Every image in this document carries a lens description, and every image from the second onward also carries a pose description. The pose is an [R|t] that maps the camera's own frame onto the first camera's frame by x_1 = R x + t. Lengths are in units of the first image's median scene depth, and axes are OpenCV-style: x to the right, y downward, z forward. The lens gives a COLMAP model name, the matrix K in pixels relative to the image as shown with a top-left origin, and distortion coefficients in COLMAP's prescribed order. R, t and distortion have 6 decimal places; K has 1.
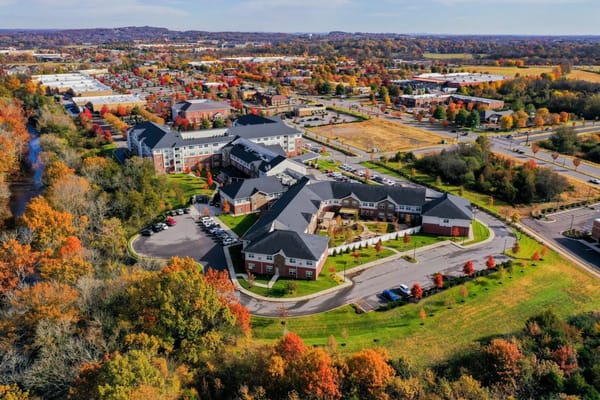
lens RADIAL K [[467.0, 0, 300.0], [0, 467.0, 200.0], [0, 0, 1]] dist [-0.002489, -0.000215]
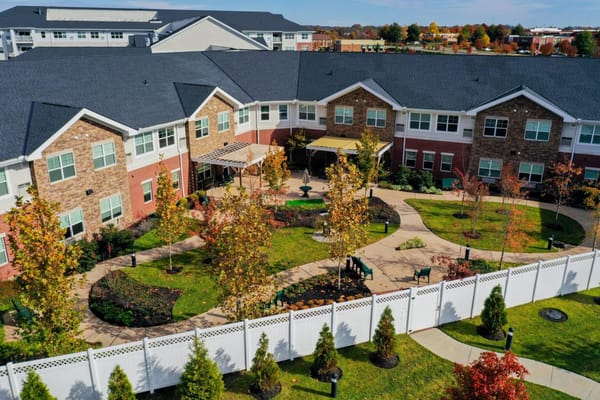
lens RADIAL K [[467.0, 0, 300.0], [0, 467.0, 200.0], [0, 0, 1]] dist [-0.002489, -0.000215]
pose [[0.985936, 0.049703, -0.159564, 0.120809], [-0.049461, 0.998761, 0.005490, 0.051545], [0.159639, 0.002479, 0.987172, 0.766391]]
